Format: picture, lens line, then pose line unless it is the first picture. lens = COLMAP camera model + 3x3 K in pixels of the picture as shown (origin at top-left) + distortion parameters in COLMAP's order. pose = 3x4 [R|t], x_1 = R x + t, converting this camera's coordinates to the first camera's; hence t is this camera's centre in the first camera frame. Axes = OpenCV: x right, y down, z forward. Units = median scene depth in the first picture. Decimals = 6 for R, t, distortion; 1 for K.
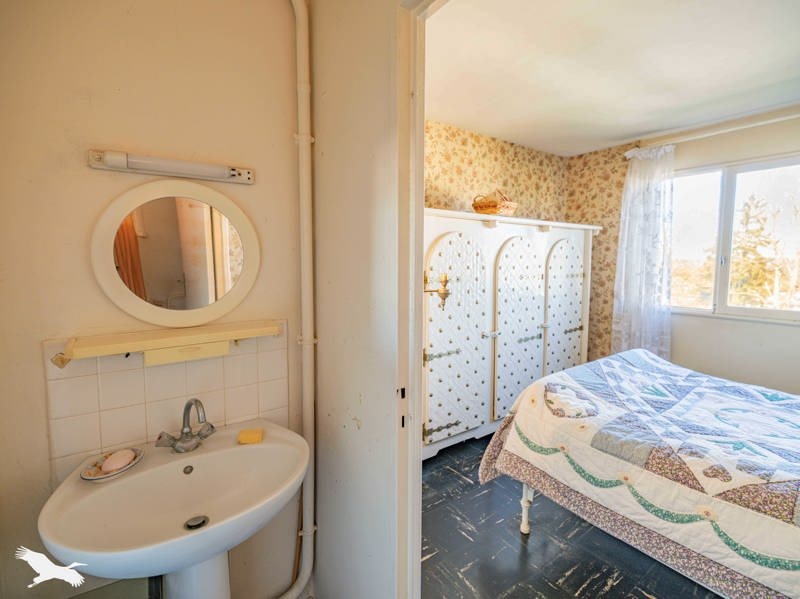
lens RADIAL K [[377.8, 0, 400.3], [0, 377.8, 294.3], [0, 0, 1]] dist [0.000412, -0.000214]
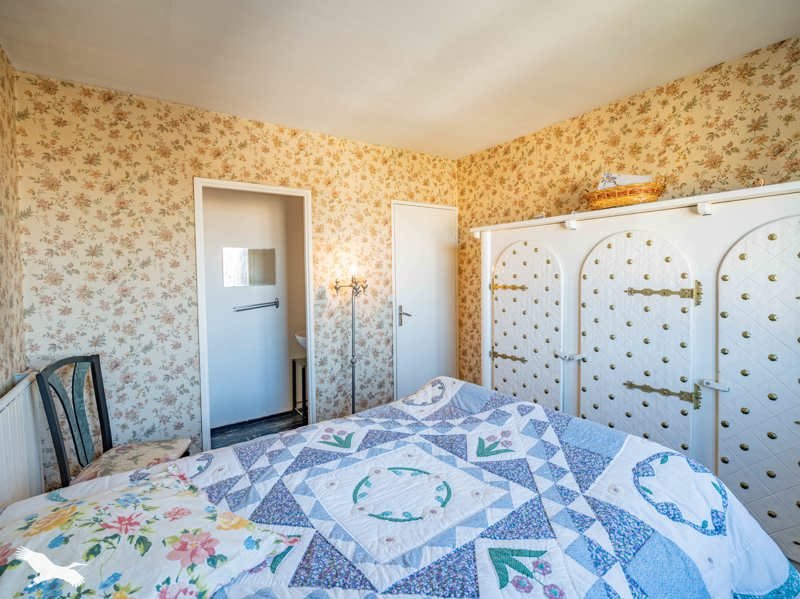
lens RADIAL K [[377.8, 0, 400.8], [0, 377.8, 298.7], [0, 0, 1]] dist [0.000412, -0.000214]
pose [[-0.021676, 0.066269, -0.997566, 1.133742], [-0.075932, 0.994810, 0.067736, -0.052337], [0.996877, 0.077215, -0.016531, 0.675605]]
